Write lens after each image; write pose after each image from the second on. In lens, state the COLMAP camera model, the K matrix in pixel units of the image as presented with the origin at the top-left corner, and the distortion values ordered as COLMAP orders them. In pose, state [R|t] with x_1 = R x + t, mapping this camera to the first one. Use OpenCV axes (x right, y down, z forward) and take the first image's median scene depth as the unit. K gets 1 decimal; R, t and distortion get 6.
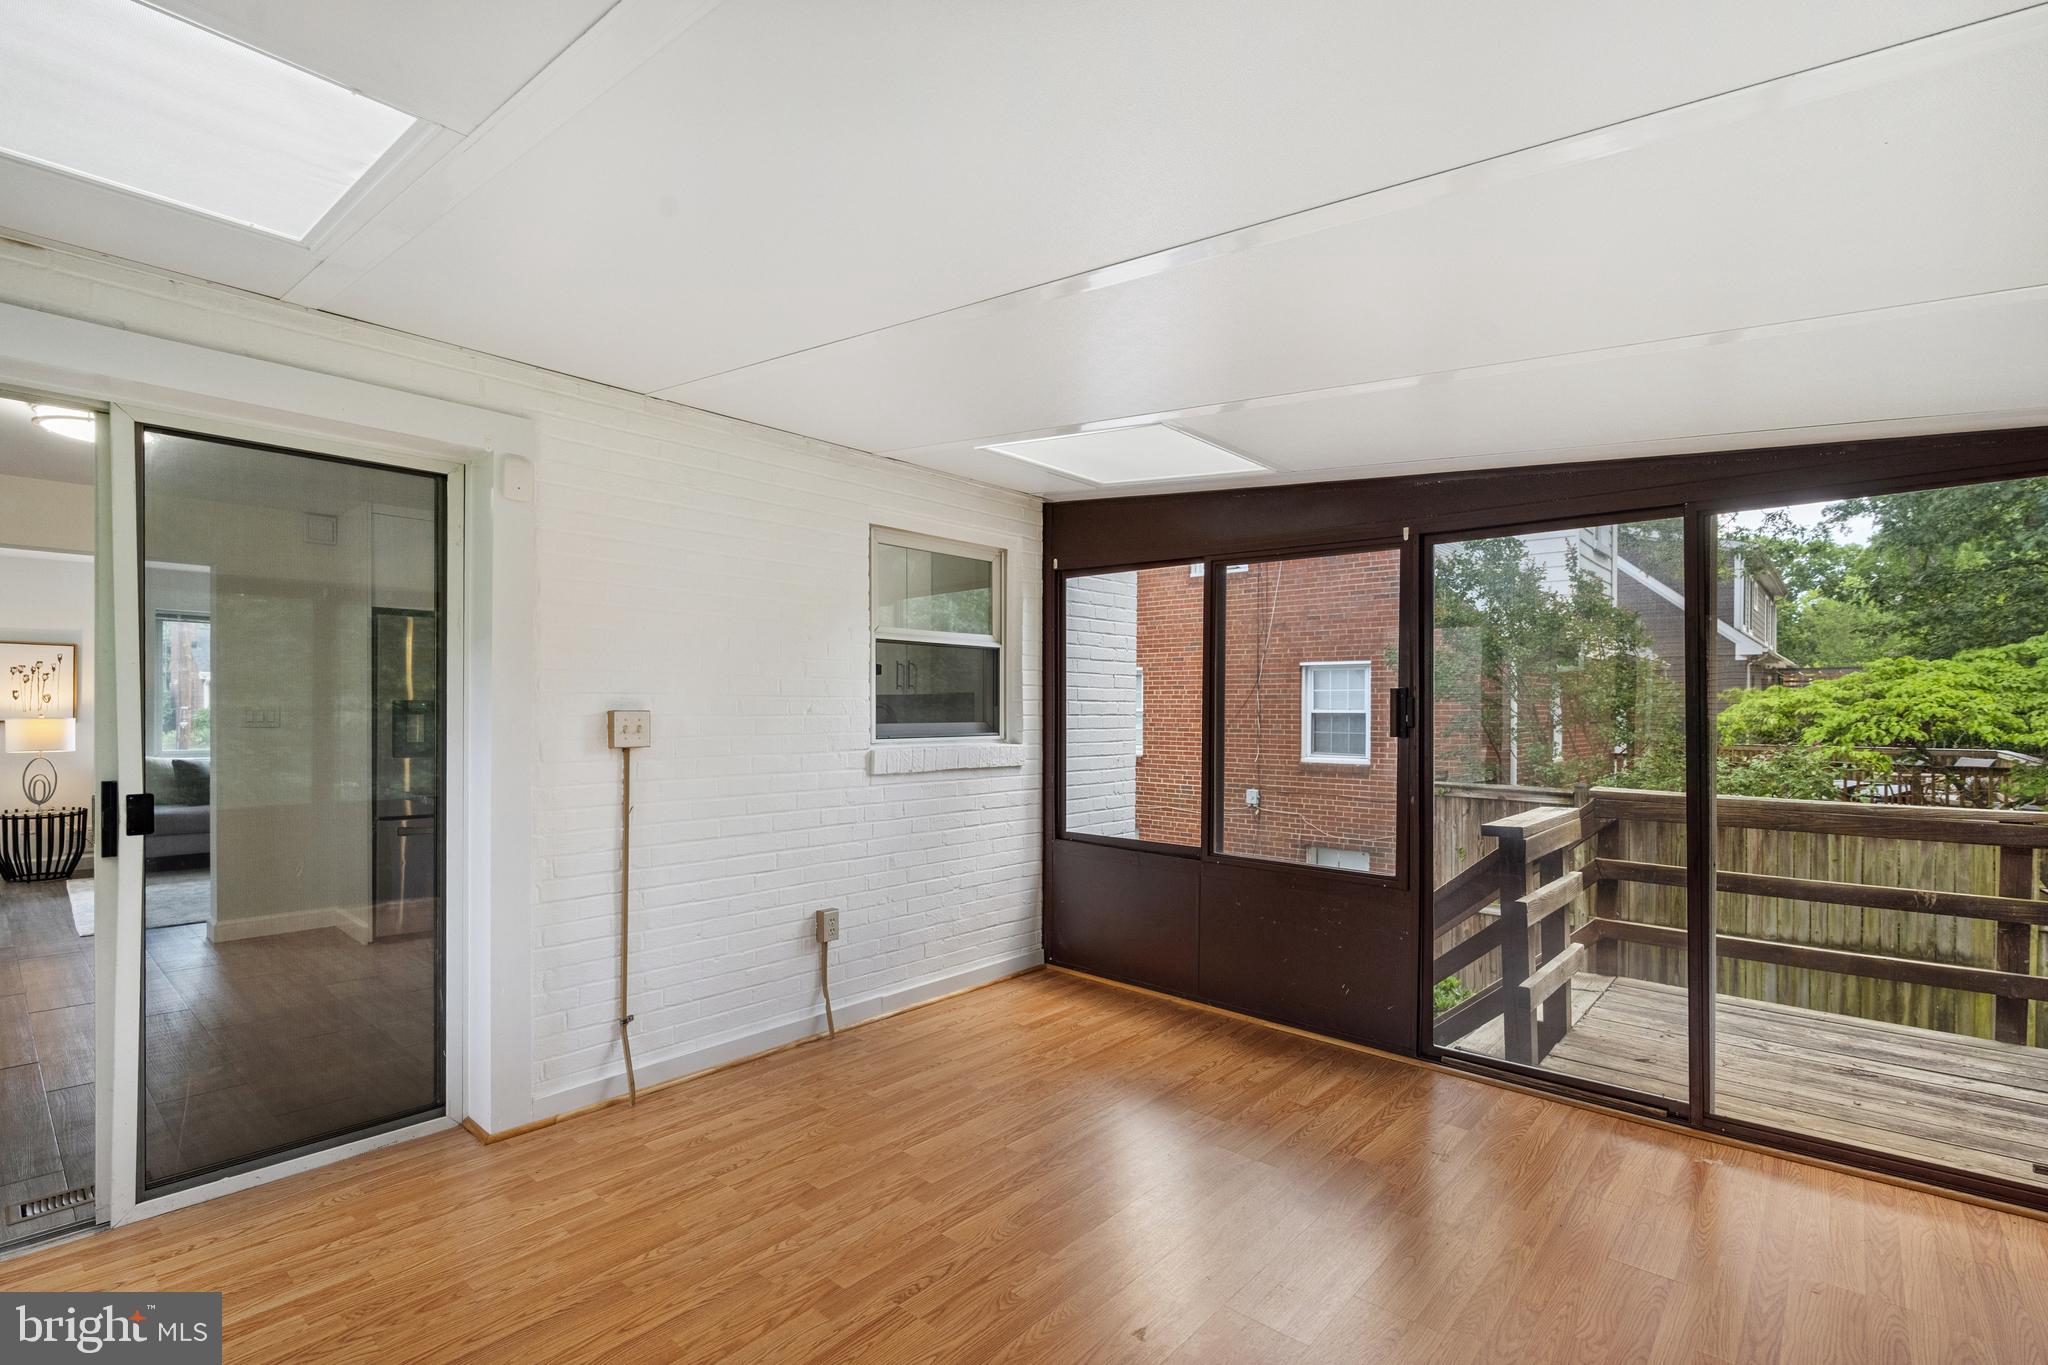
lens RADIAL K [[937.8, 0, 1017.5], [0, 937.8, 720.0], [0, 0, 1]] dist [0.003395, -0.000280]
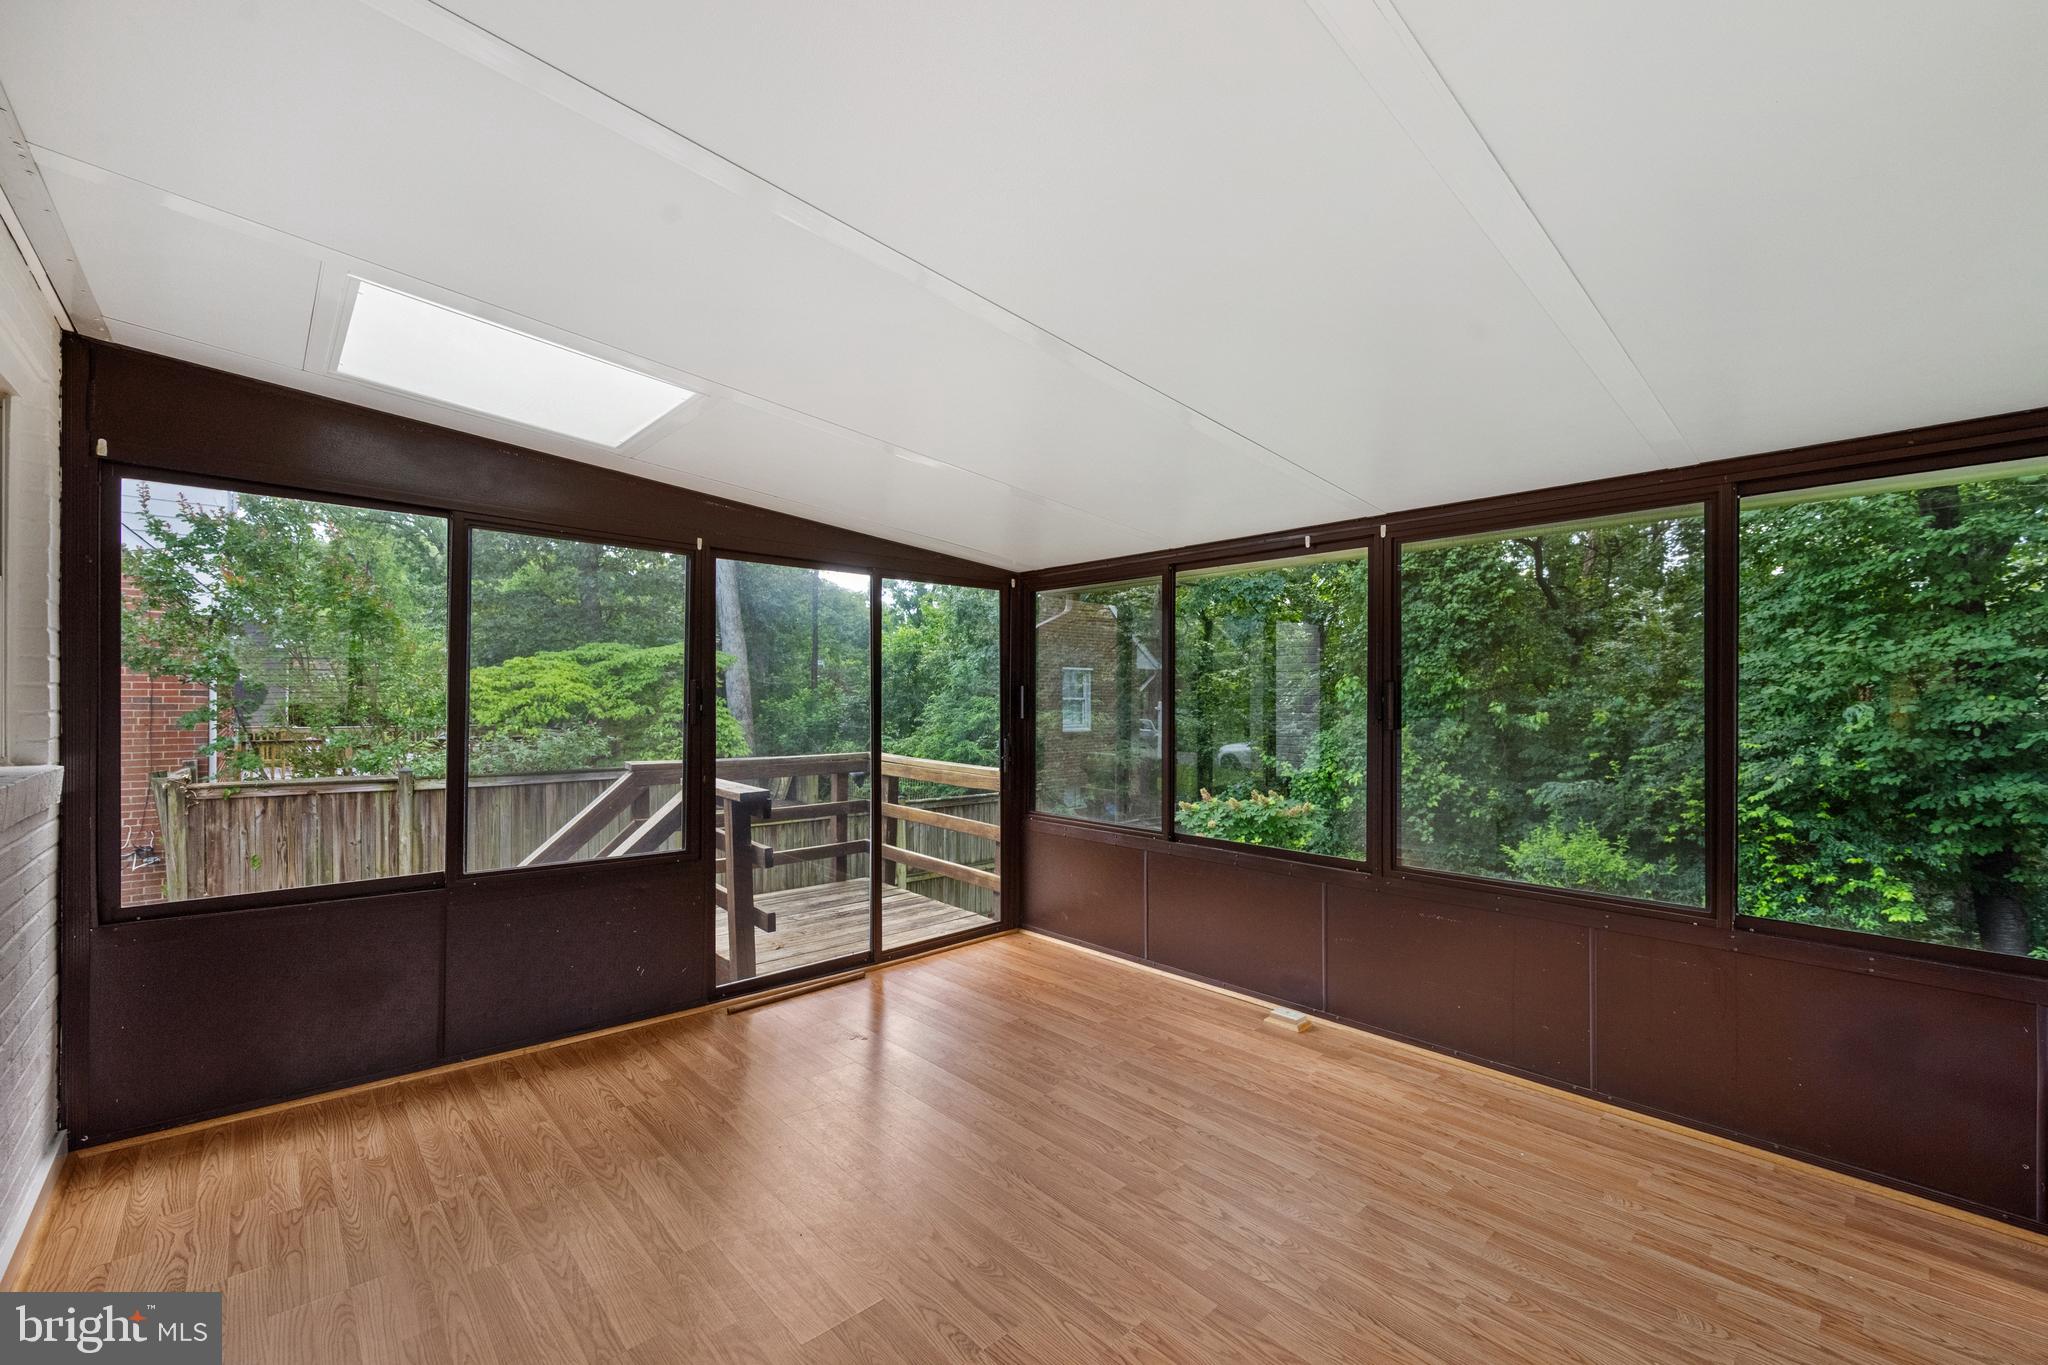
lens RADIAL K [[870.8, 0, 985.1], [0, 870.8, 704.3], [0, 0, 1]] dist [0.003801, 0.000552]
pose [[0.110139, -0.010903, 0.993856, -0.525340], [0.010343, 0.999898, 0.009823, -0.010974], [-0.993862, 0.009197, 0.110241, 0.482485]]
